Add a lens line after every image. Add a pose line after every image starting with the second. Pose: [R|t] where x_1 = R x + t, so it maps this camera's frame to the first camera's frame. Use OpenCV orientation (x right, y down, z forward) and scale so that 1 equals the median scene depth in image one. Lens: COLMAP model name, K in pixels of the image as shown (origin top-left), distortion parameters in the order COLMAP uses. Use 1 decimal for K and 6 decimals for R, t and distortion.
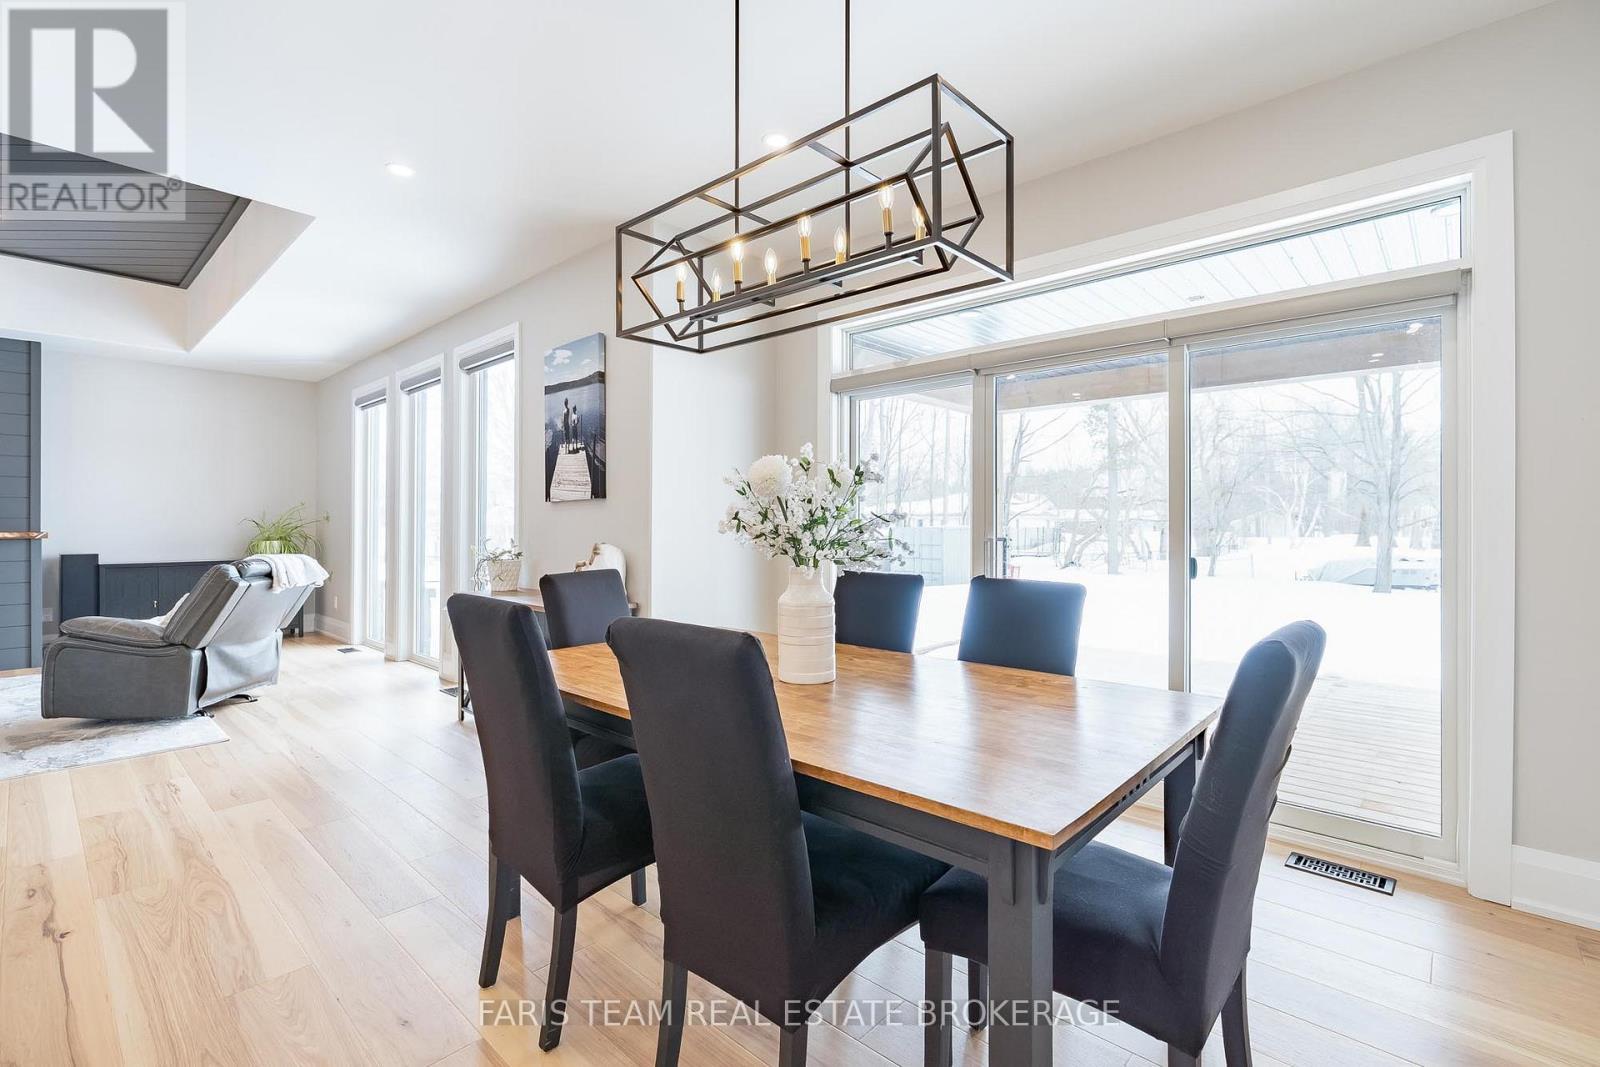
lens RADIAL K [[724.3, 0, 806.3], [0, 724.3, 521.7], [0, 0, 1]] dist [-0.004753, 0.002319]
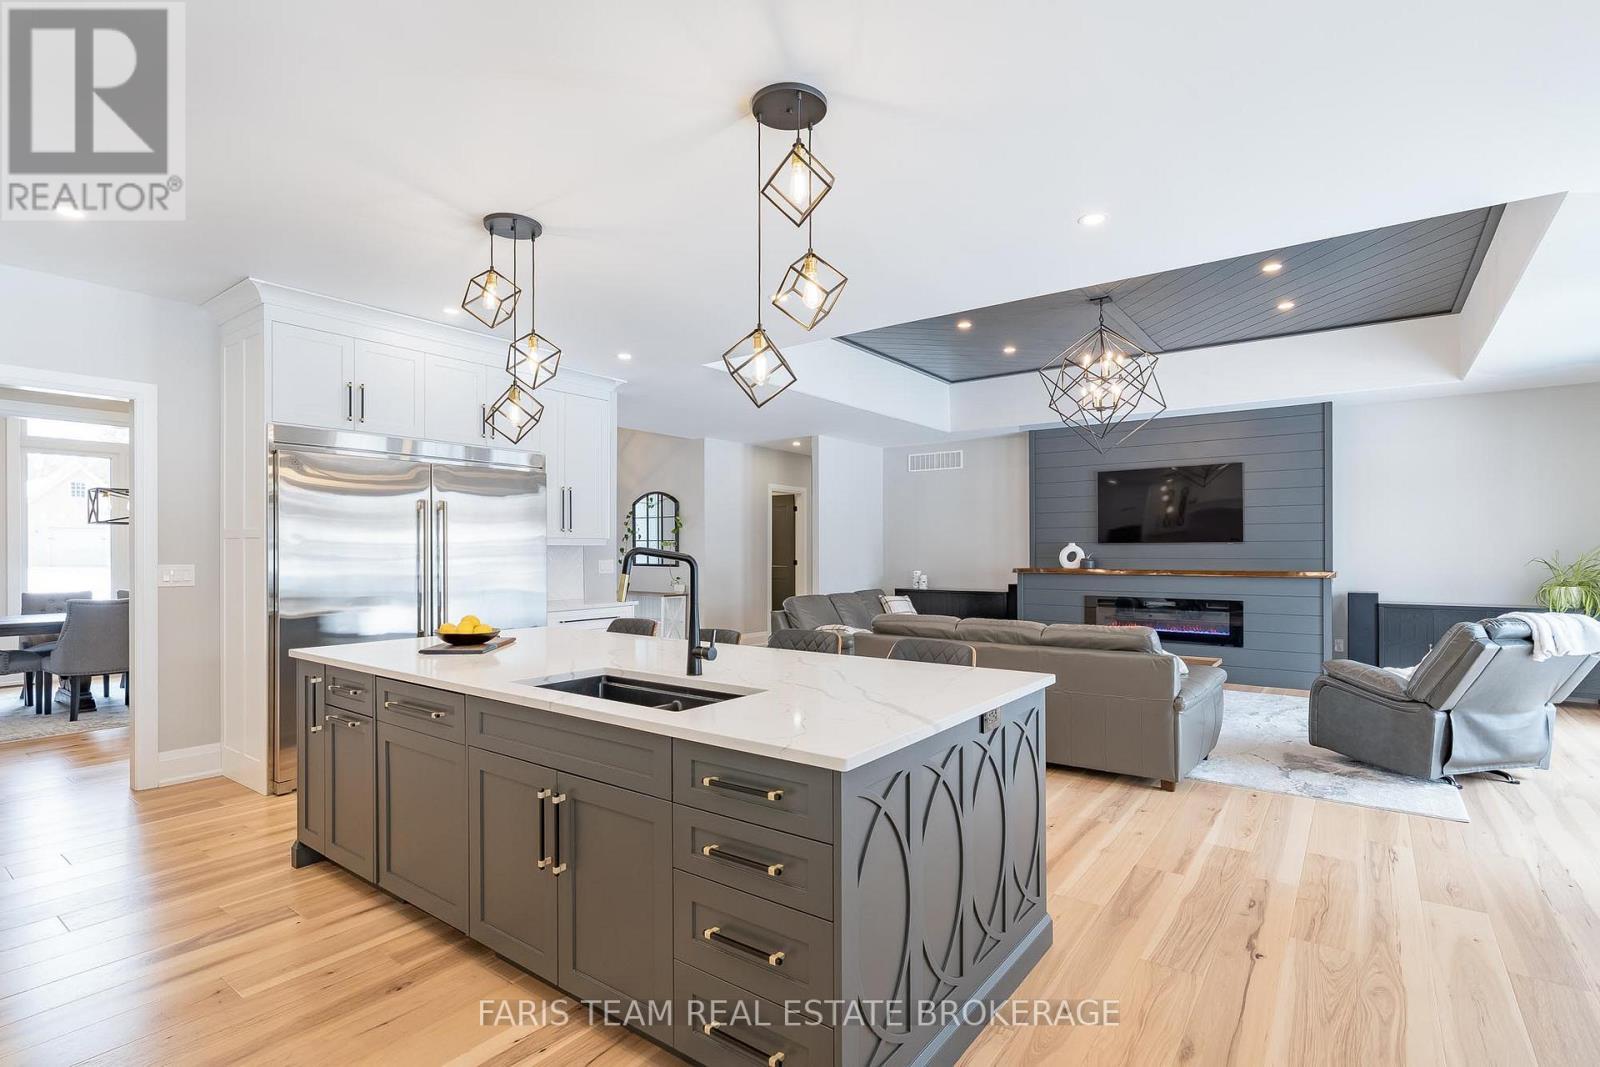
lens RADIAL K [[764.5, 0, 794.2], [0, 764.5, 547.8], [0, 0, 1]] dist [-0.014900, 0.002935]
pose [[0.094757, -0.001026, -0.995500, 0.044453], [0.005471, 0.999985, -0.000510, -0.036326], [0.995485, -0.005399, 0.094761, 0.082109]]
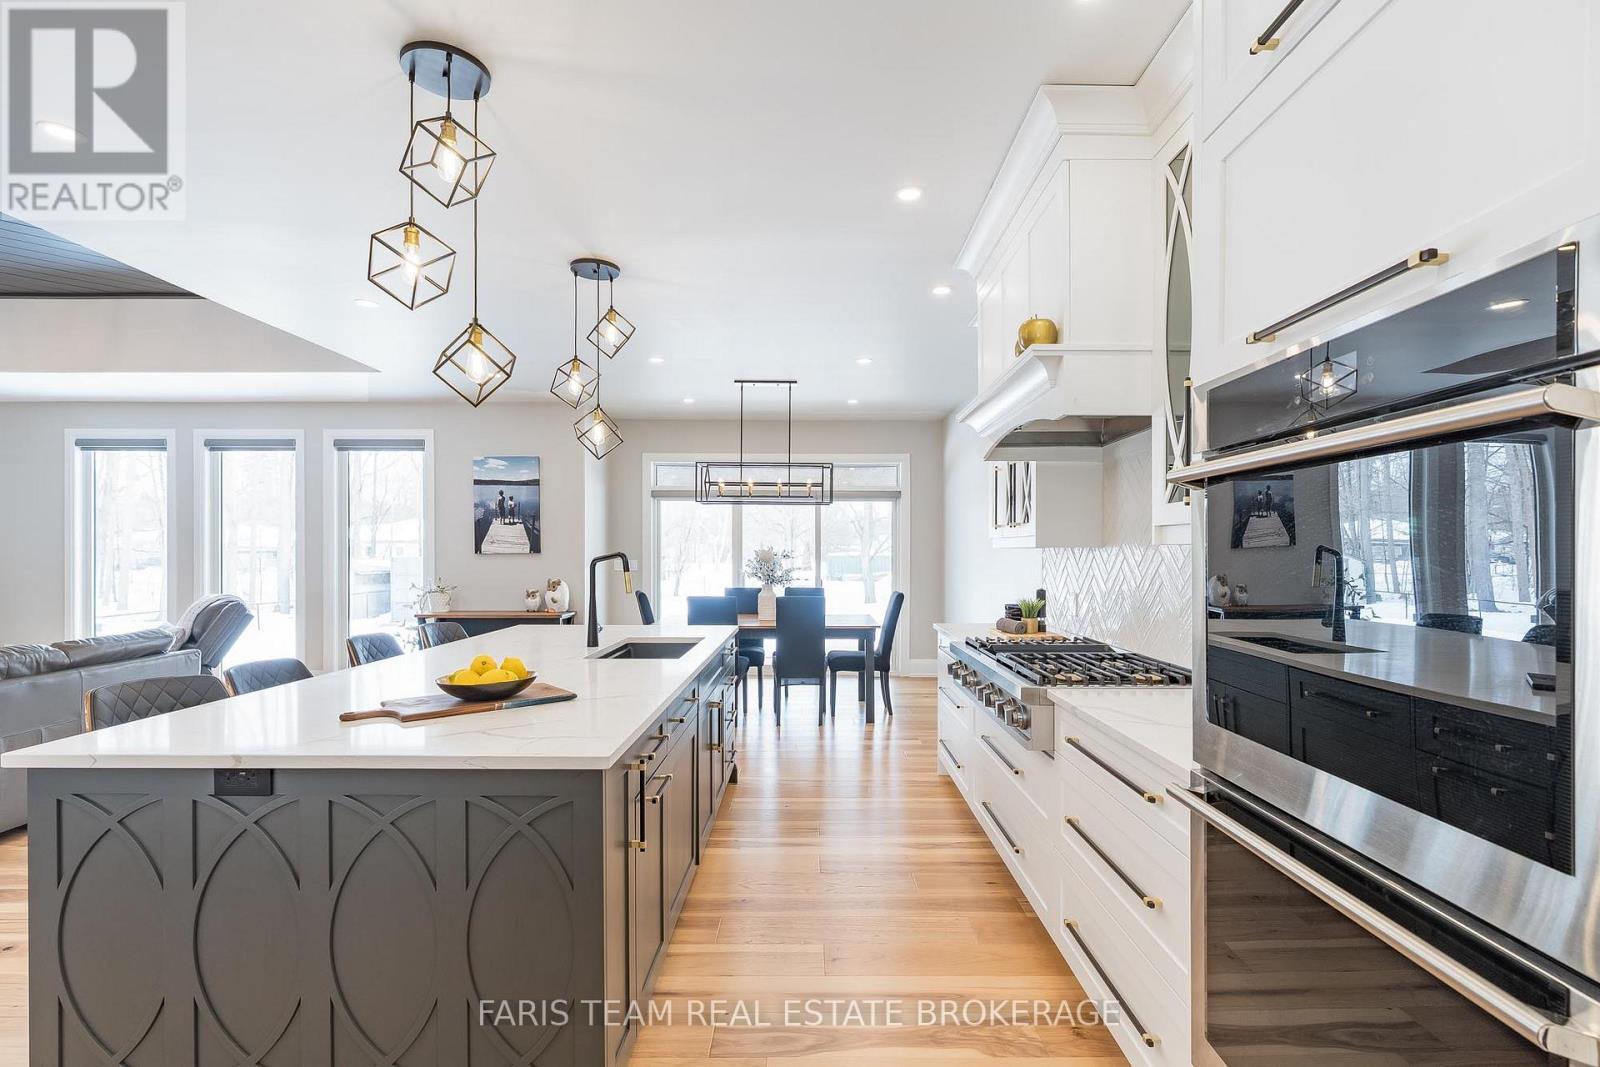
lens RADIAL K [[724.3, 0, 799.2], [0, 724.3, 546.3], [0, 0, 1]] dist [-0.004753, 0.002319]
pose [[0.743259, 0.006310, 0.668974, -0.952888], [-0.006220, 0.999977, -0.002521, -0.046932], [-0.668975, -0.002288, 0.743281, -0.672608]]
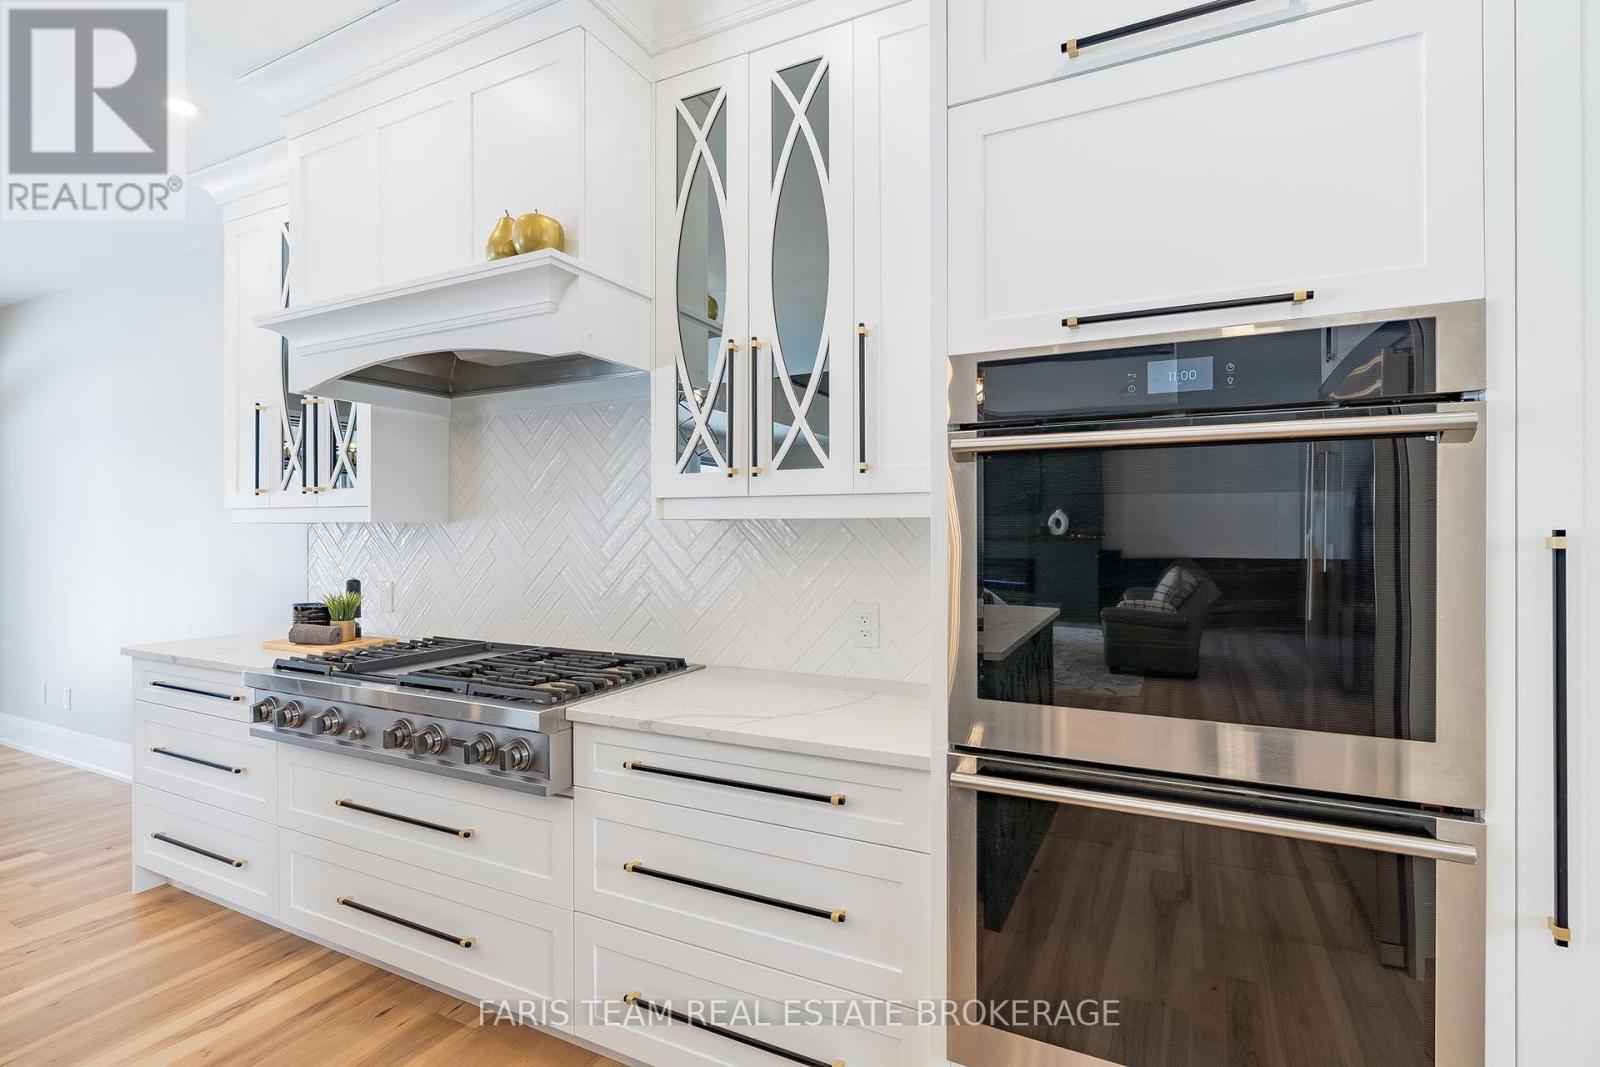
lens RADIAL K [[764.5, 0, 792.7], [0, 764.5, 522.9], [0, 0, 1]] dist [-0.014900, 0.002935]
pose [[-0.267299, 0.010307, 0.963558, -0.905151], [-0.005220, 0.999913, -0.012144, -0.043466], [-0.963599, -0.008276, -0.267222, -0.410932]]
